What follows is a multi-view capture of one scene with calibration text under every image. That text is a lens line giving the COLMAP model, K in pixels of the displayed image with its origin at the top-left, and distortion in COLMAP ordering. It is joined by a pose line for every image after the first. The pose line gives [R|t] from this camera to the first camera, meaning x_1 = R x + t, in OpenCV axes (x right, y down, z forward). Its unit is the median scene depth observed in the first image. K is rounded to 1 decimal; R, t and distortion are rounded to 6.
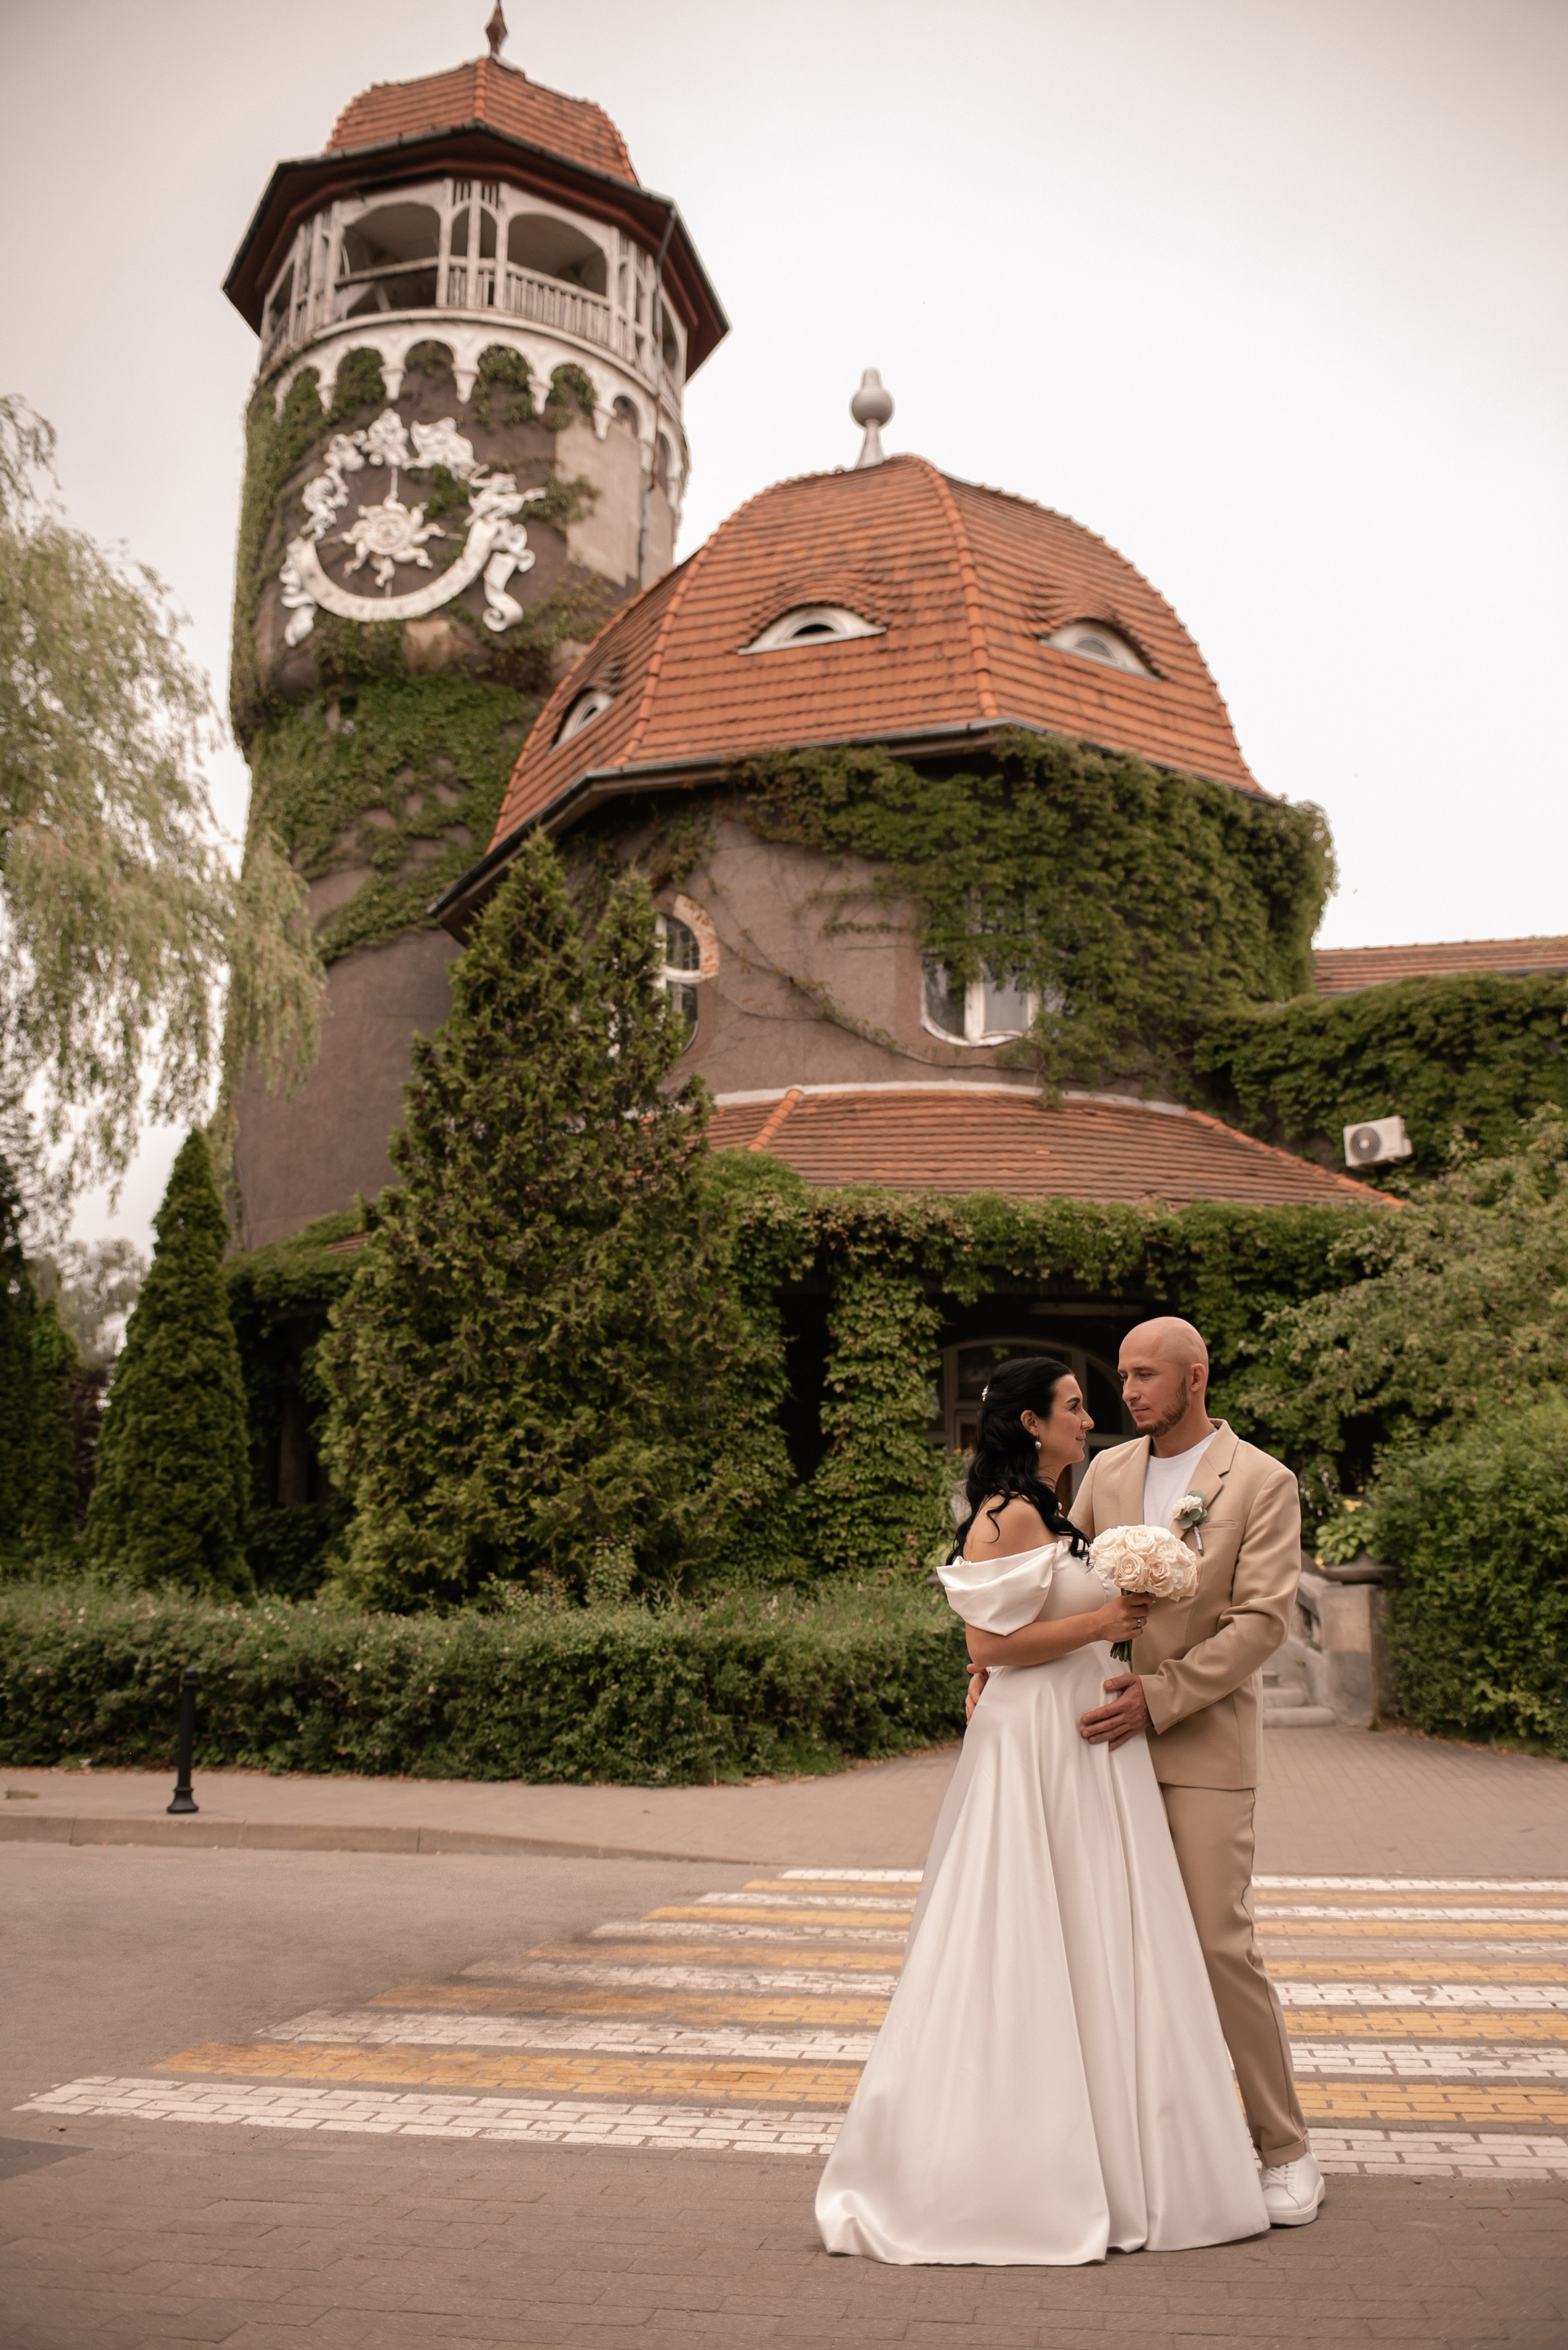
lens RADIAL K [[1842.3, 0, 784.0], [0, 1842.3, 1175.0], [0, 0, 1]] dist [-0.066138, 0.014057]
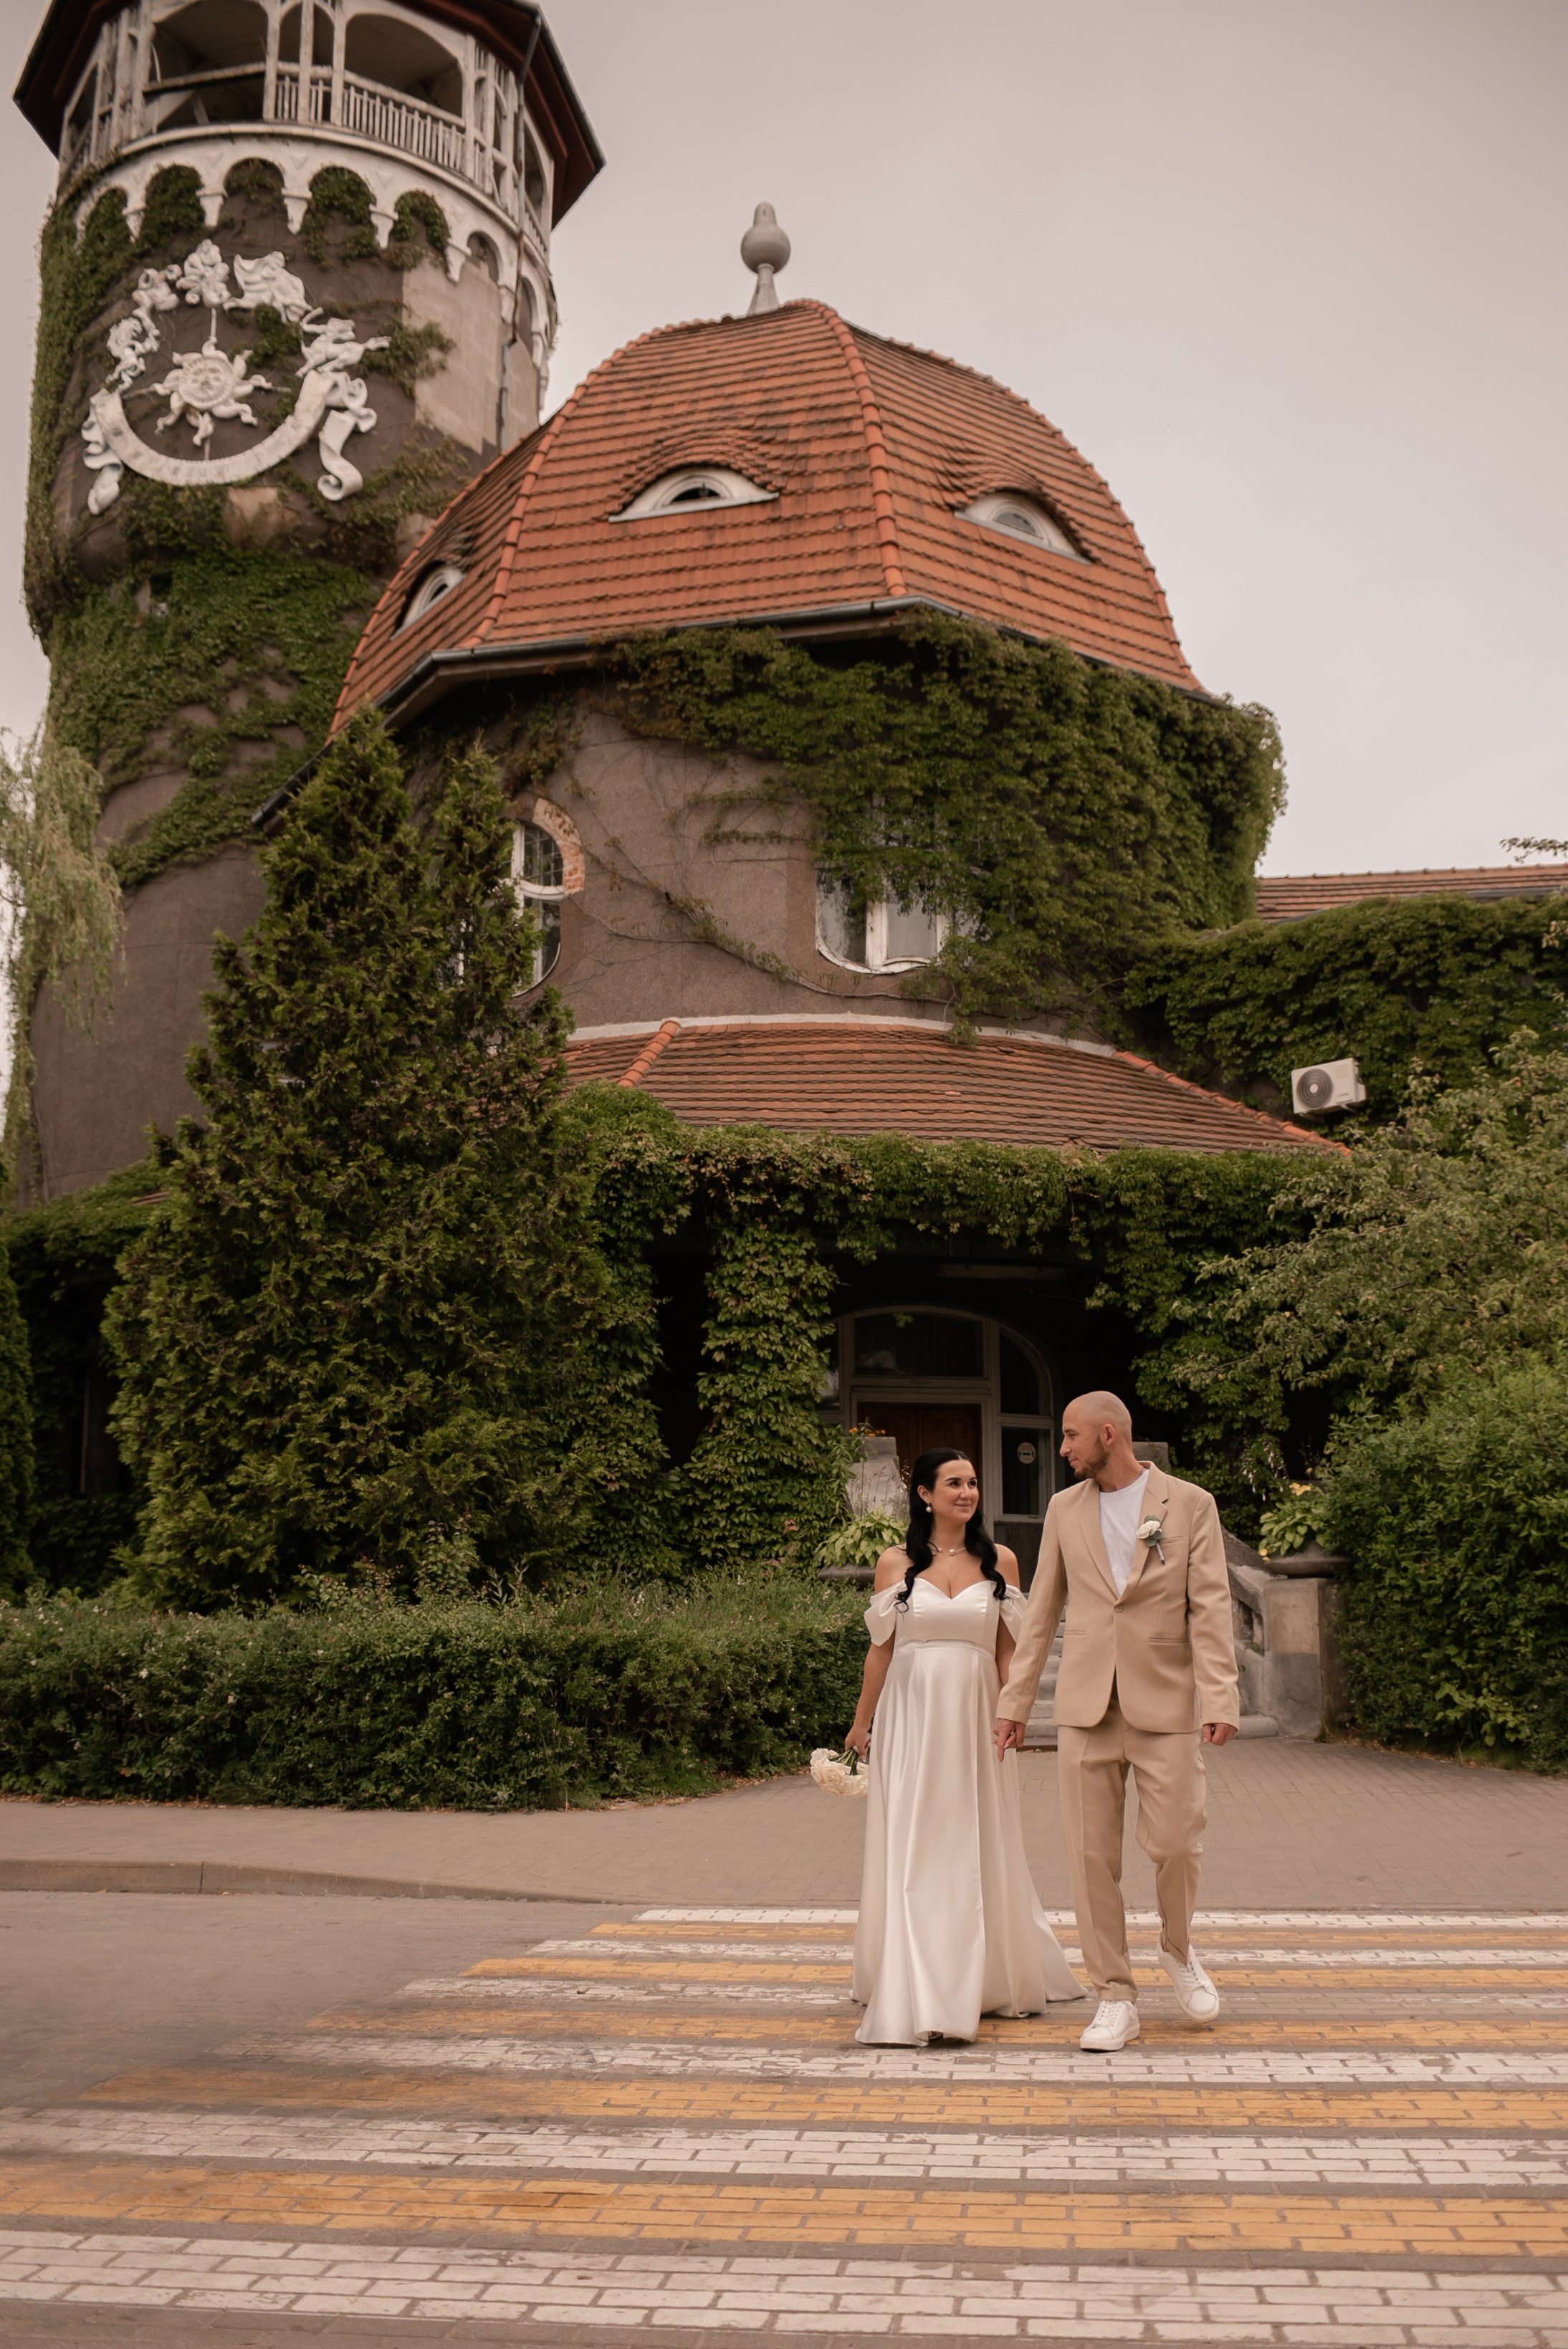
lens RADIAL K [[1880.7, 0, 766.9], [0, 1880.7, 1285.8], [0, 0, 1]] dist [-0.058279, 0.011566]
pose [[0.998907, 0.002908, 0.046645, 0.011144], [-0.005298, 0.998675, 0.051196, 0.036207], [-0.046435, -0.051387, 0.997599, 0.111241]]
